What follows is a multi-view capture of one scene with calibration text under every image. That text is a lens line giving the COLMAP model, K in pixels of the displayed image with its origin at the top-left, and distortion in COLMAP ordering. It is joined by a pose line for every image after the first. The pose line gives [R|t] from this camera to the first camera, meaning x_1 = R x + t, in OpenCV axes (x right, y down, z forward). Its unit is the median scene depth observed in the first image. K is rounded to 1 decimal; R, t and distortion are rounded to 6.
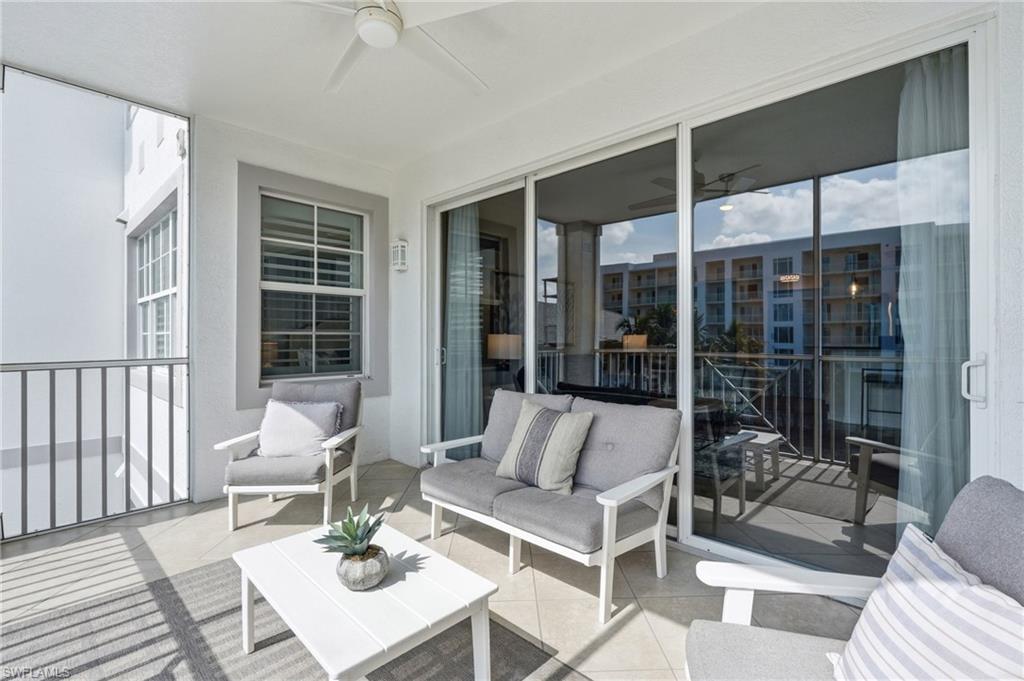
lens RADIAL K [[464.6, 0, 520.0], [0, 464.6, 341.3], [0, 0, 1]] dist [0.003425, -0.000178]
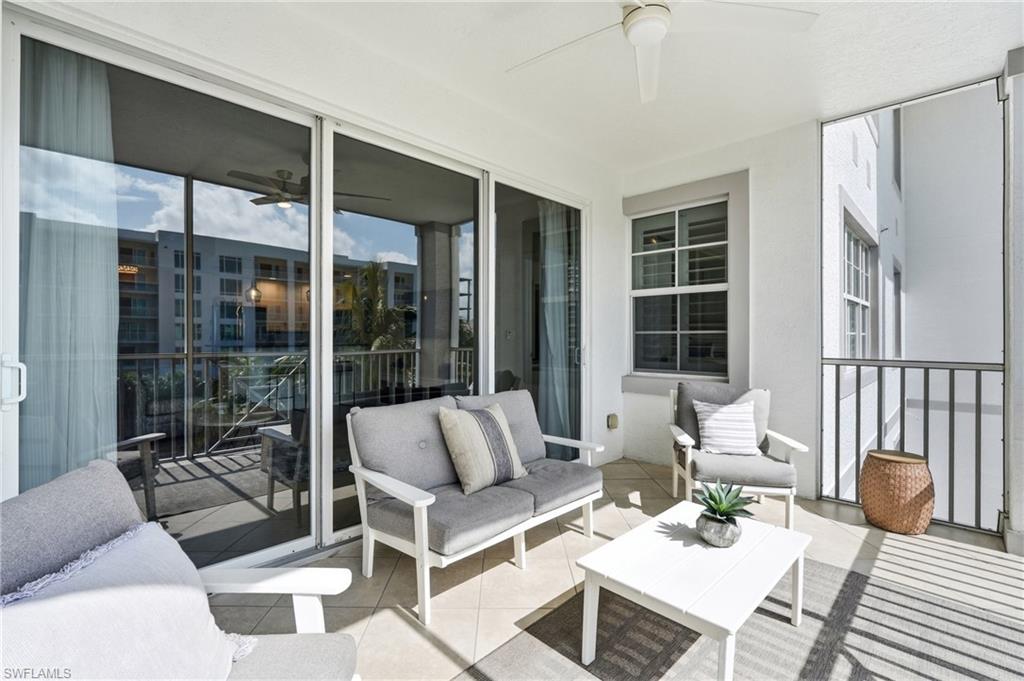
lens RADIAL K [[464.6, 0, 519.6], [0, 464.6, 336.9], [0, 0, 1]] dist [0.003425, -0.000178]
pose [[0.029385, 0.007146, 0.999543, -0.952203], [0.006758, 0.999950, -0.007347, -0.002678], [-0.999545, 0.006971, 0.029335, 0.894209]]
